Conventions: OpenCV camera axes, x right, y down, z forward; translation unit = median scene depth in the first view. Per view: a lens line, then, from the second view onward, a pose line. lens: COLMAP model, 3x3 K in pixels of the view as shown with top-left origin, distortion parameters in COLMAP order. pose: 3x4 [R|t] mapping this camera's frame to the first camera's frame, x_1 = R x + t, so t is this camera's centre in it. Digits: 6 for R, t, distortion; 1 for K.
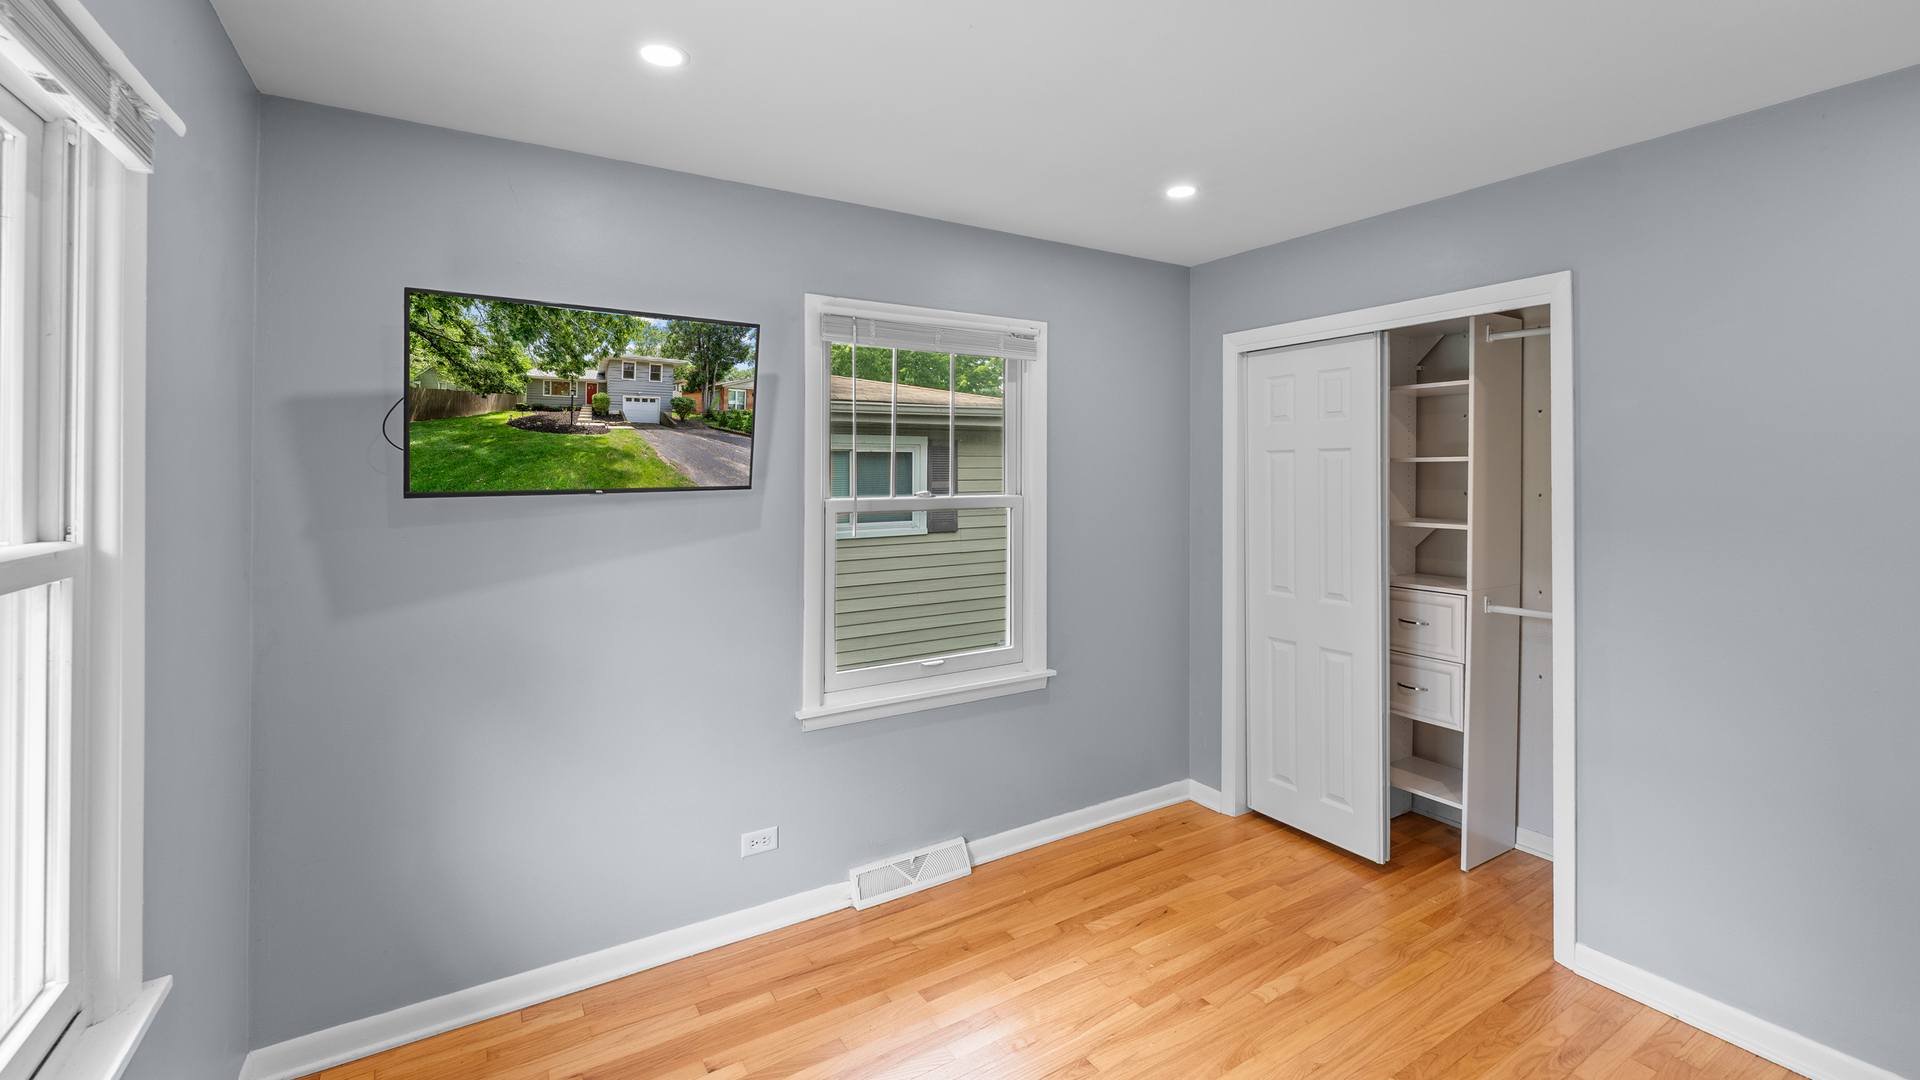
lens RADIAL K [[775.7, 0, 1051.7], [0, 775.7, 458.7], [0, 0, 1]] dist [0.000117, 0.000037]
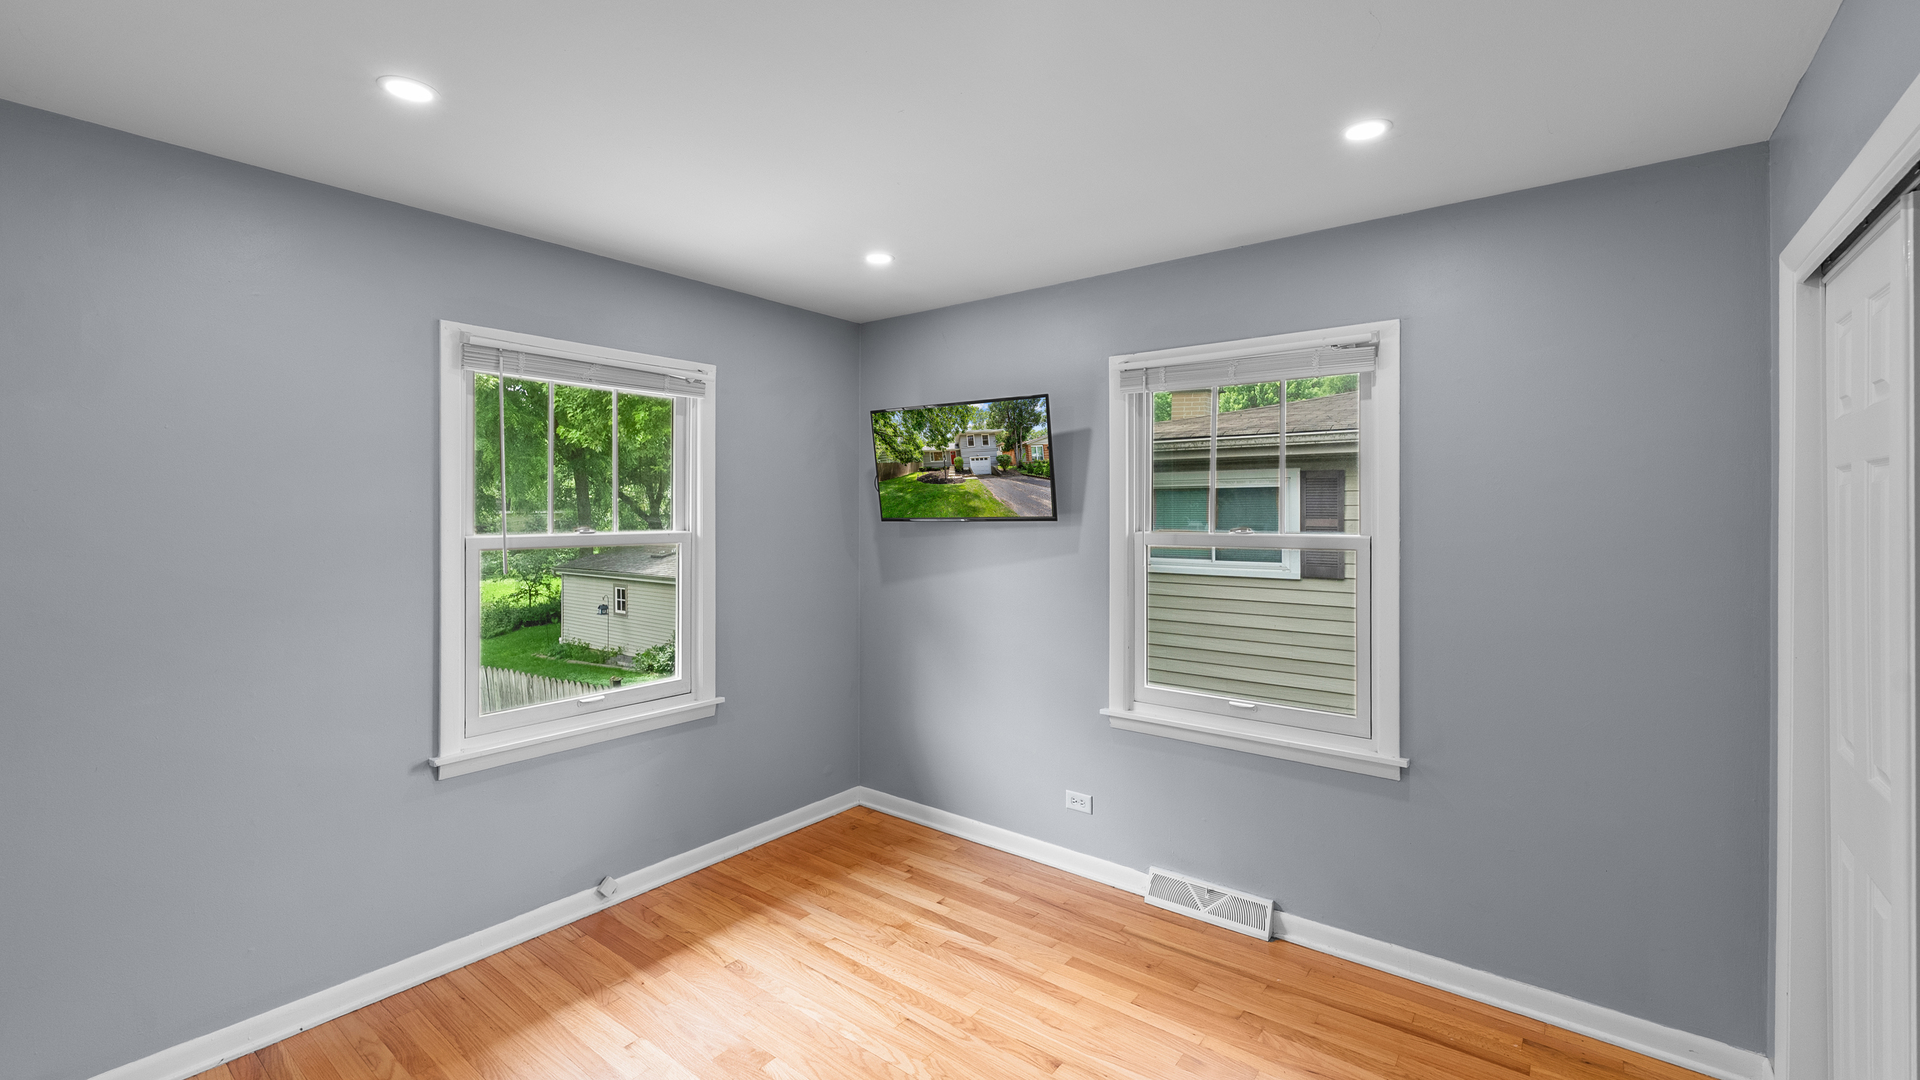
lens RADIAL K [[793.9, 0, 958.3], [0, 793.9, 496.5], [0, 0, 1]] dist [-0.000604, -0.000036]
pose [[0.333664, -0.015940, -0.942557, 0.874374], [0.014689, 0.999824, -0.011709, 0.012948], [0.942578, -0.009938, 0.333839, 0.440845]]
